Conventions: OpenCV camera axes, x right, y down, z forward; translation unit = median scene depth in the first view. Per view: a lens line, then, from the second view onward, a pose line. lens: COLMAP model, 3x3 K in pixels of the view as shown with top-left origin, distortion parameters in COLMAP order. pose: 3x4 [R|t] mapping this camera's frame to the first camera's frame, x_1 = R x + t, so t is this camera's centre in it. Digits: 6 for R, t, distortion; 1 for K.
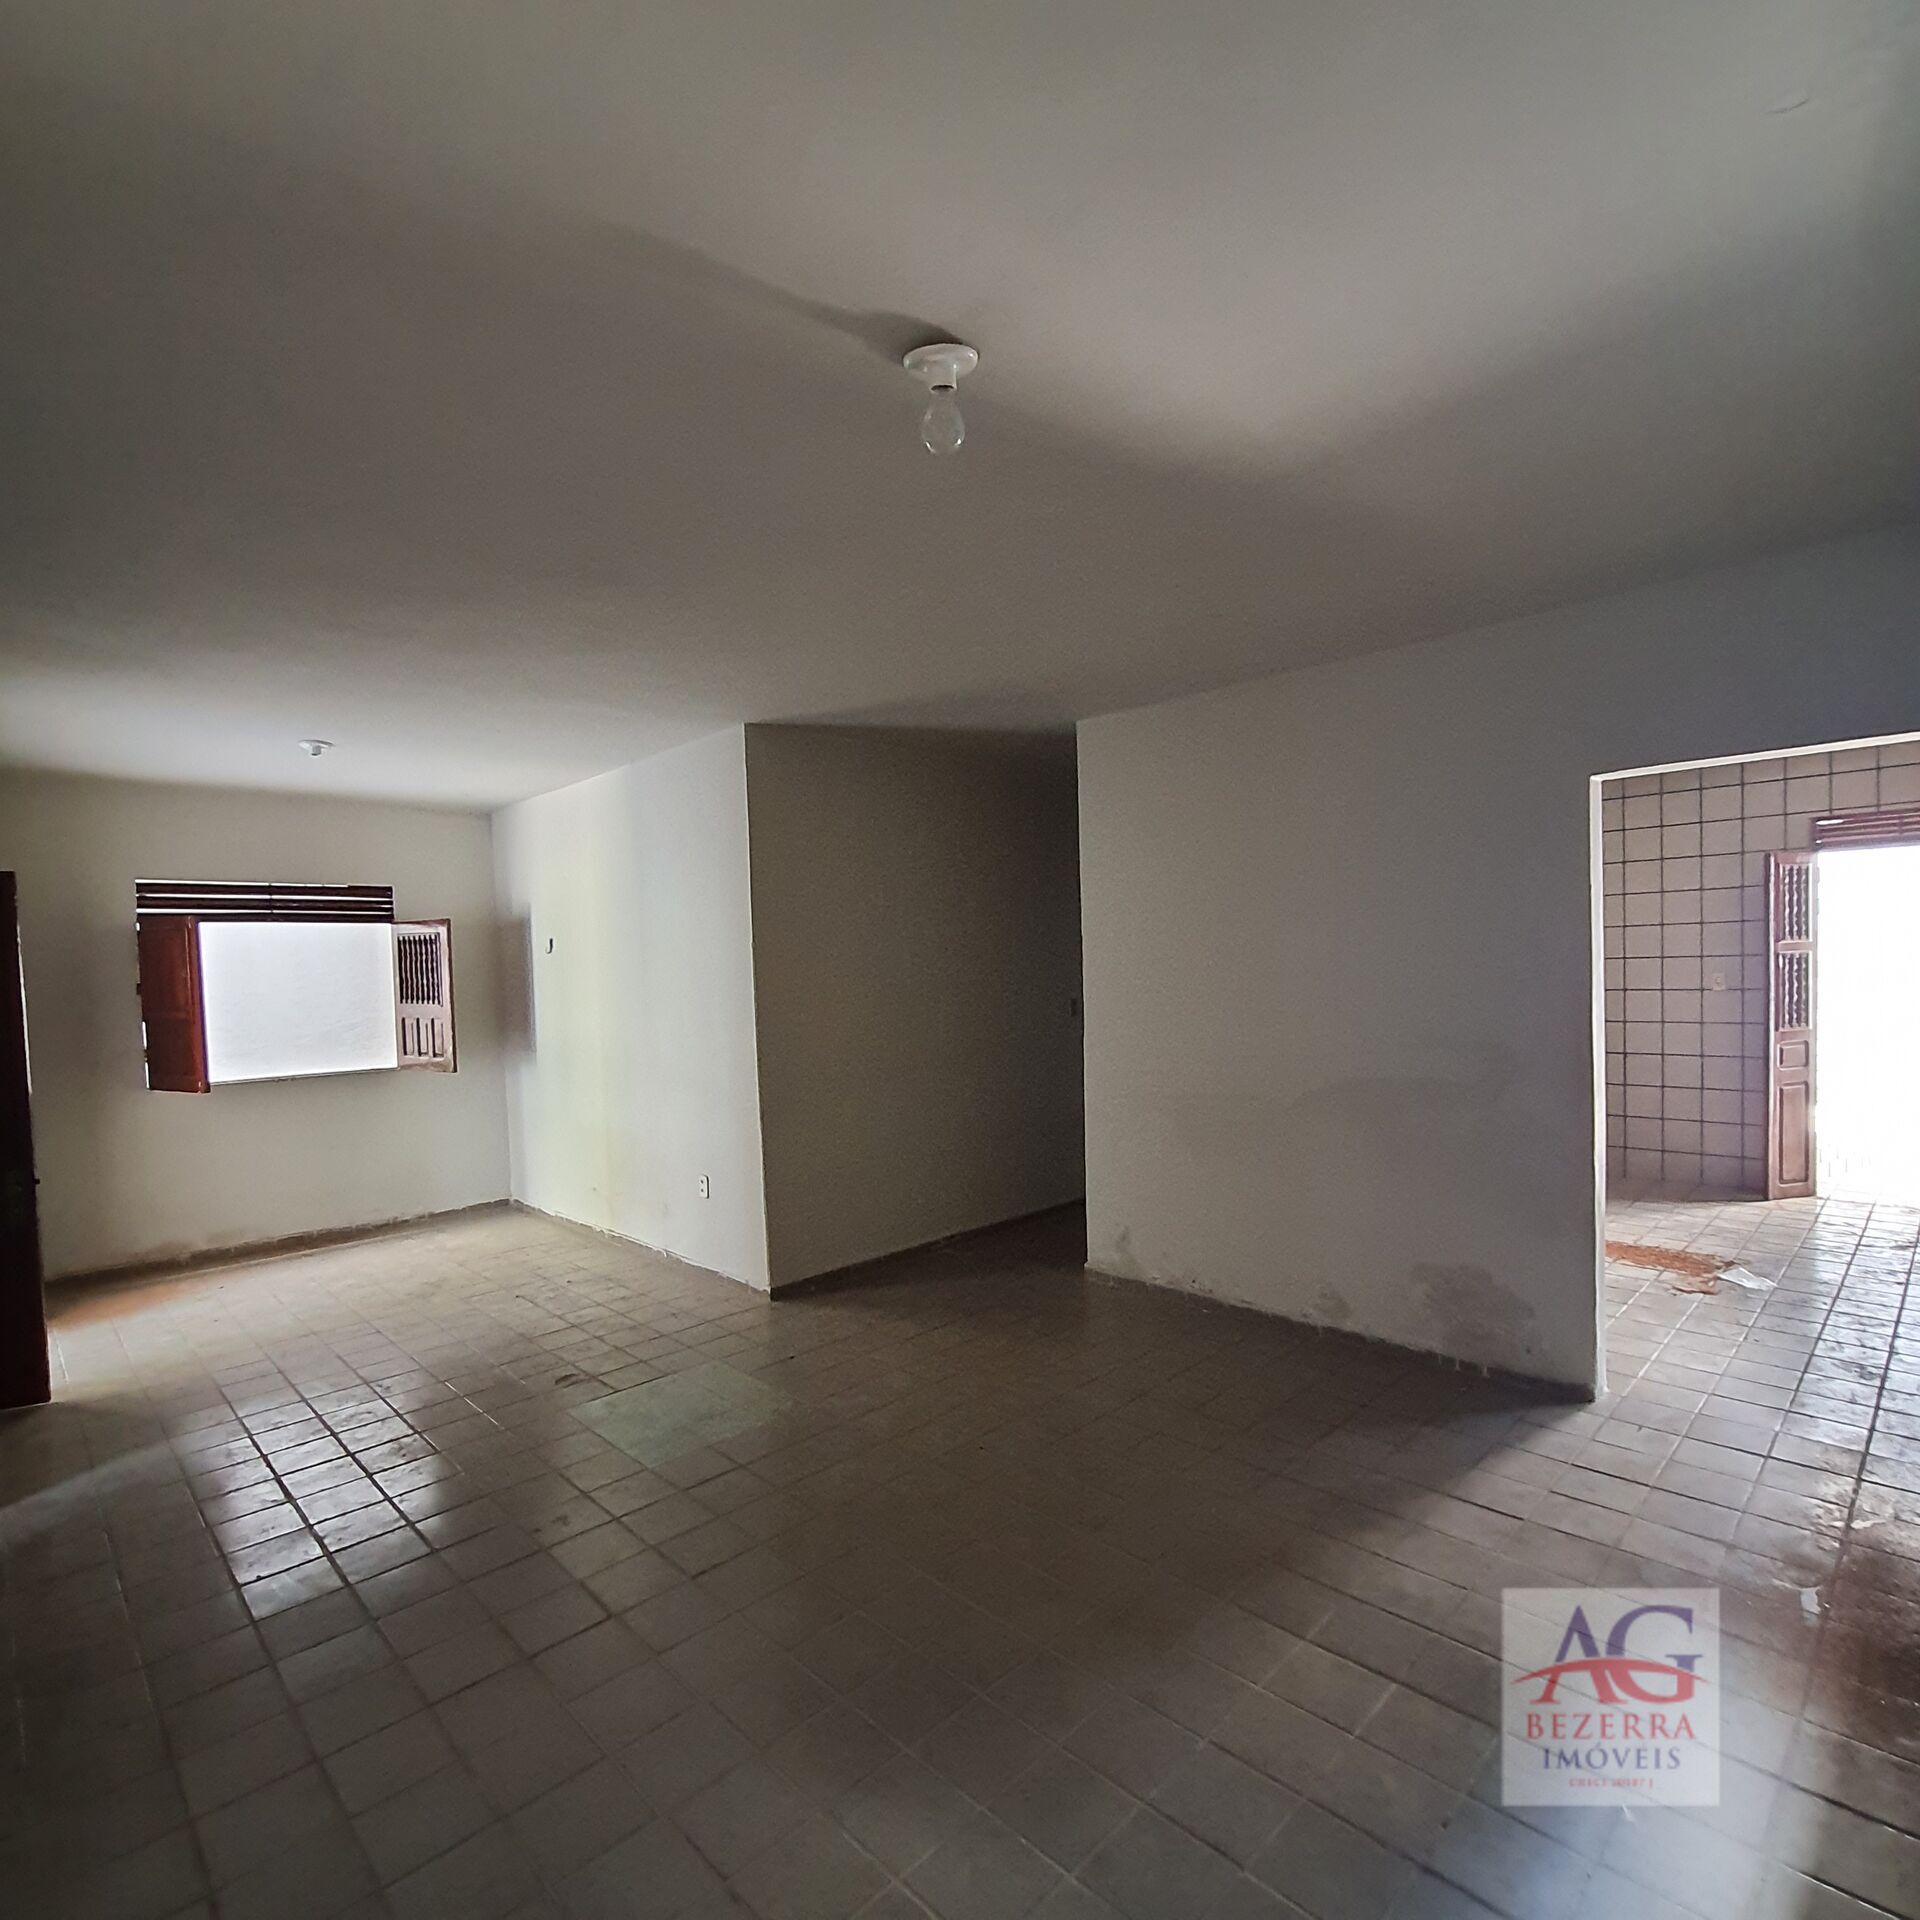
lens RADIAL K [[1021.4, 0, 965.4], [0, 1021.4, 1008.6], [0, 0, 1]] dist [0.002126, -0.009809]
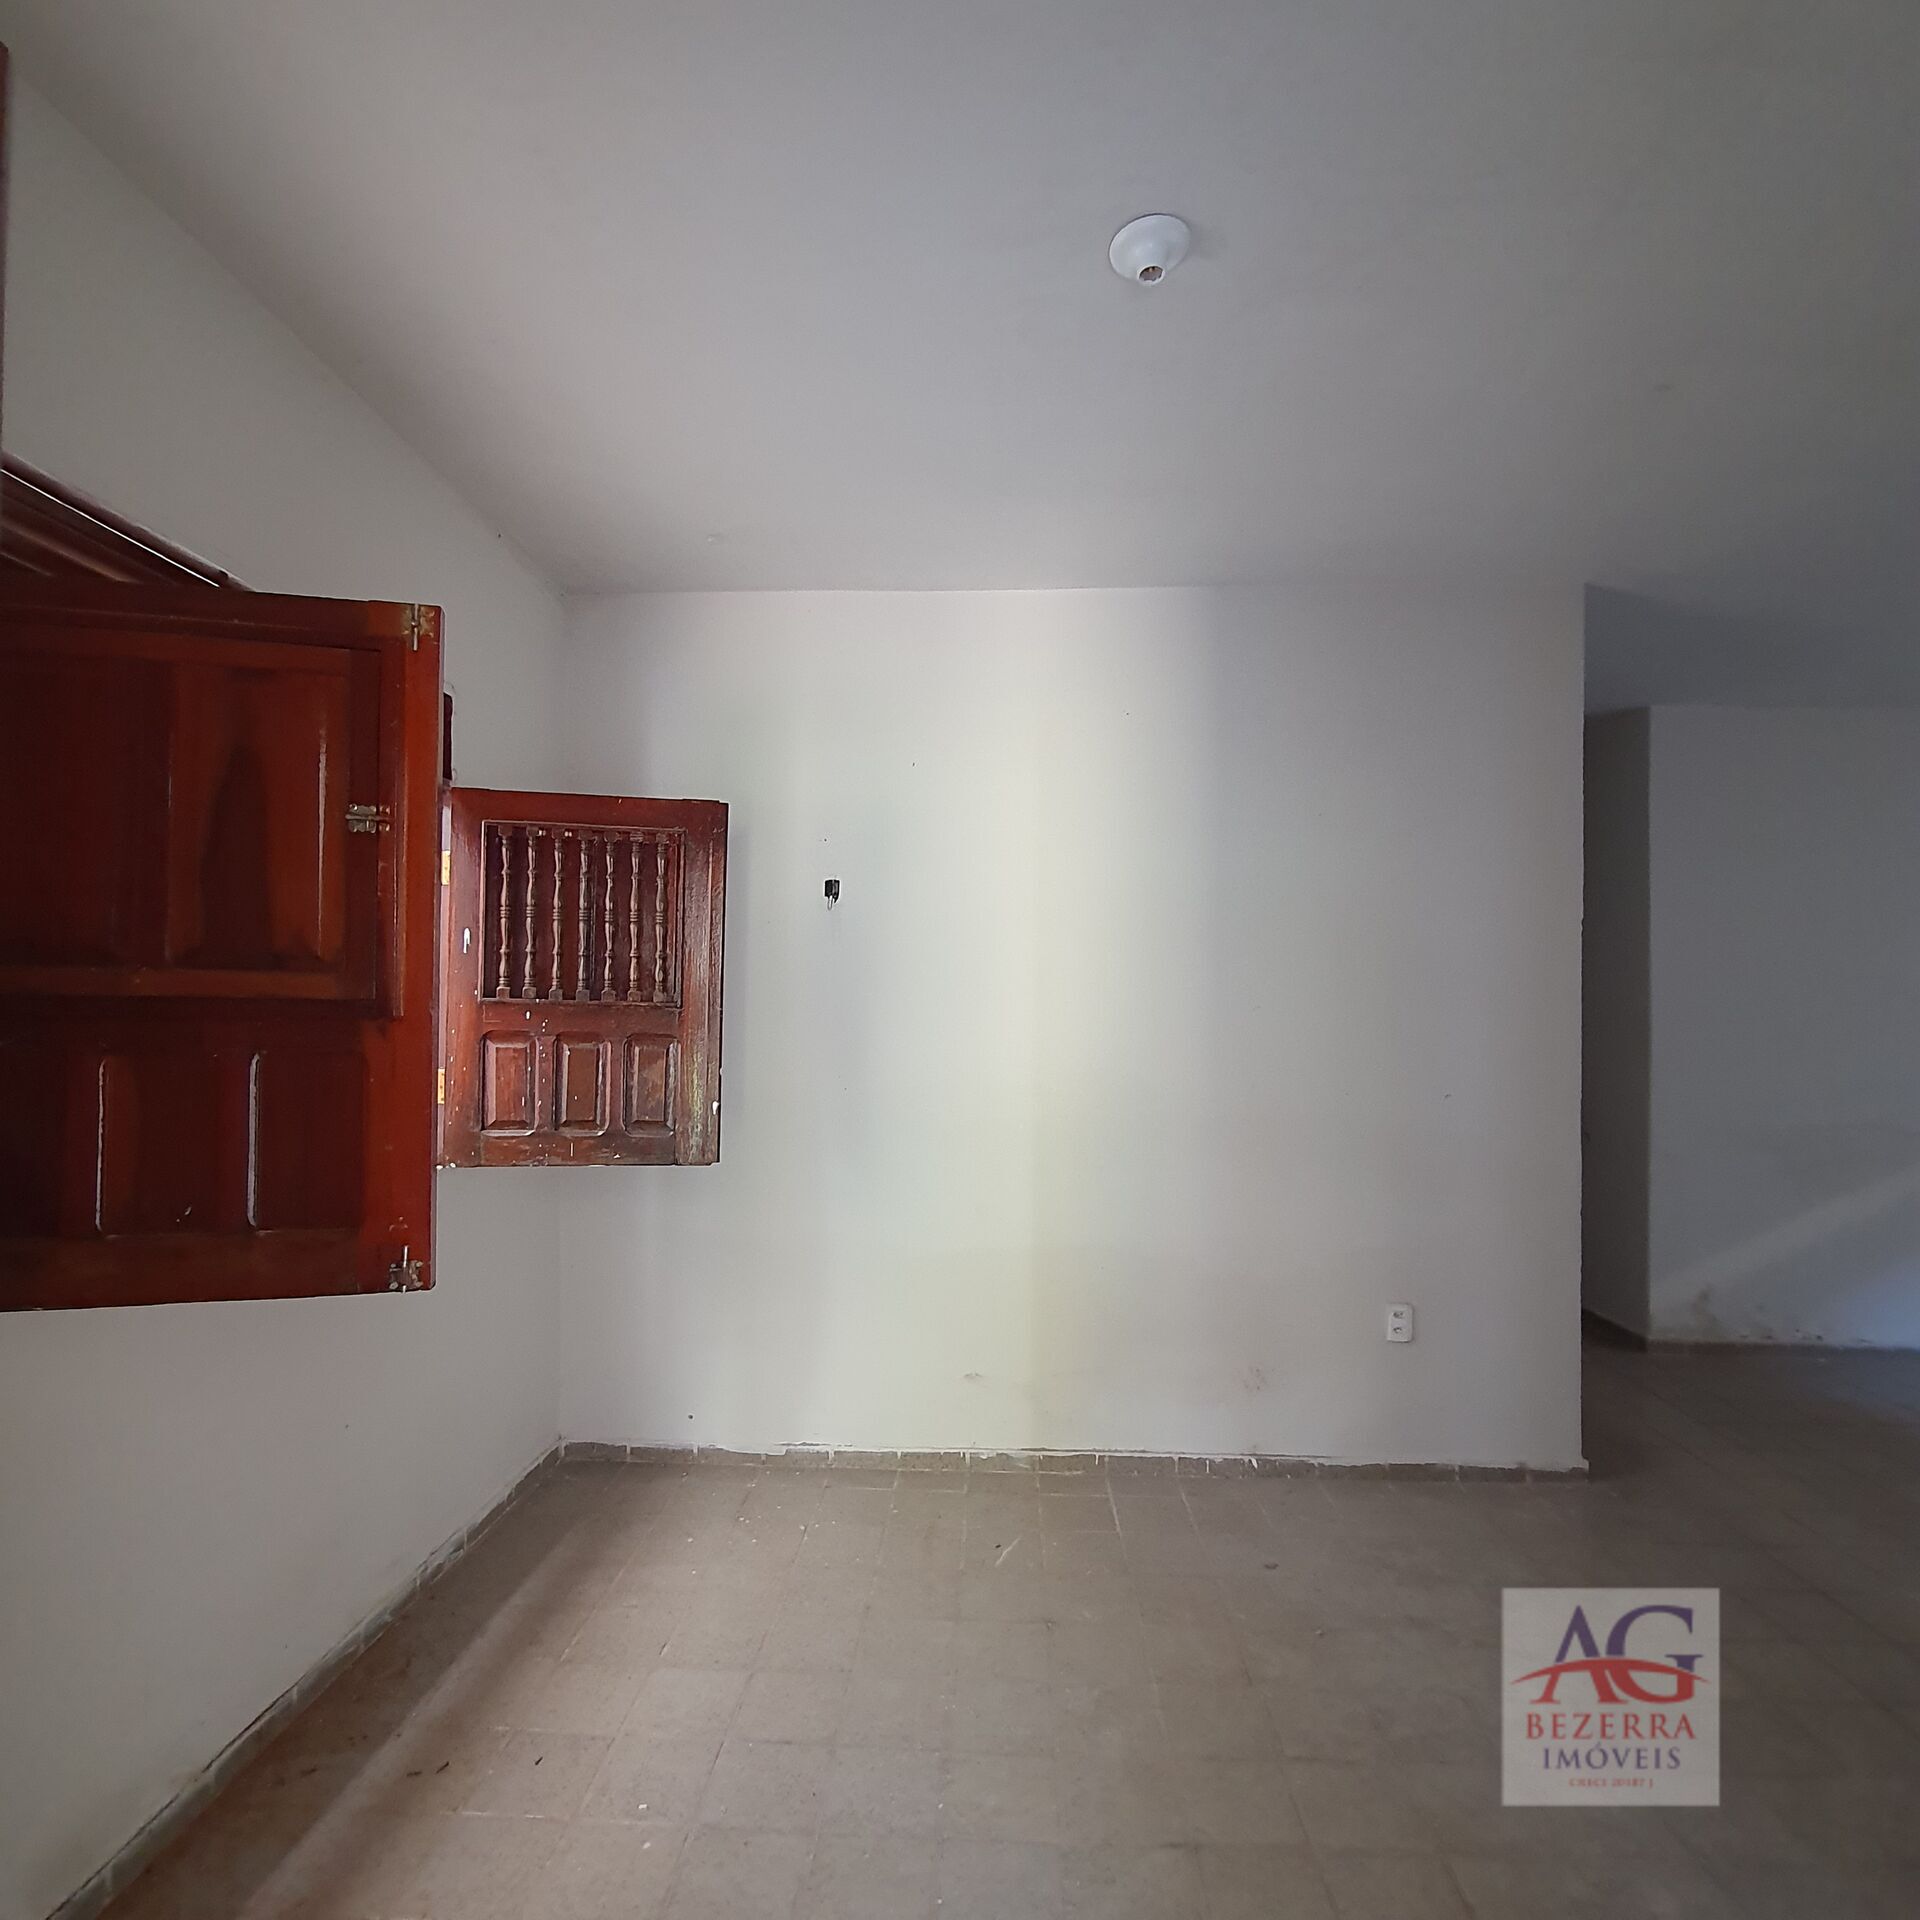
lens RADIAL K [[1003.7, 0, 966.6], [0, 1003.7, 1003.2], [0, 0, 1]] dist [0.002534, -0.000990]
pose [[0.727632, 0.045026, 0.684488, -0.785077], [-0.001854, 0.997969, -0.063675, 0.023612], [-0.685965, 0.045063, 0.726238, 0.682374]]
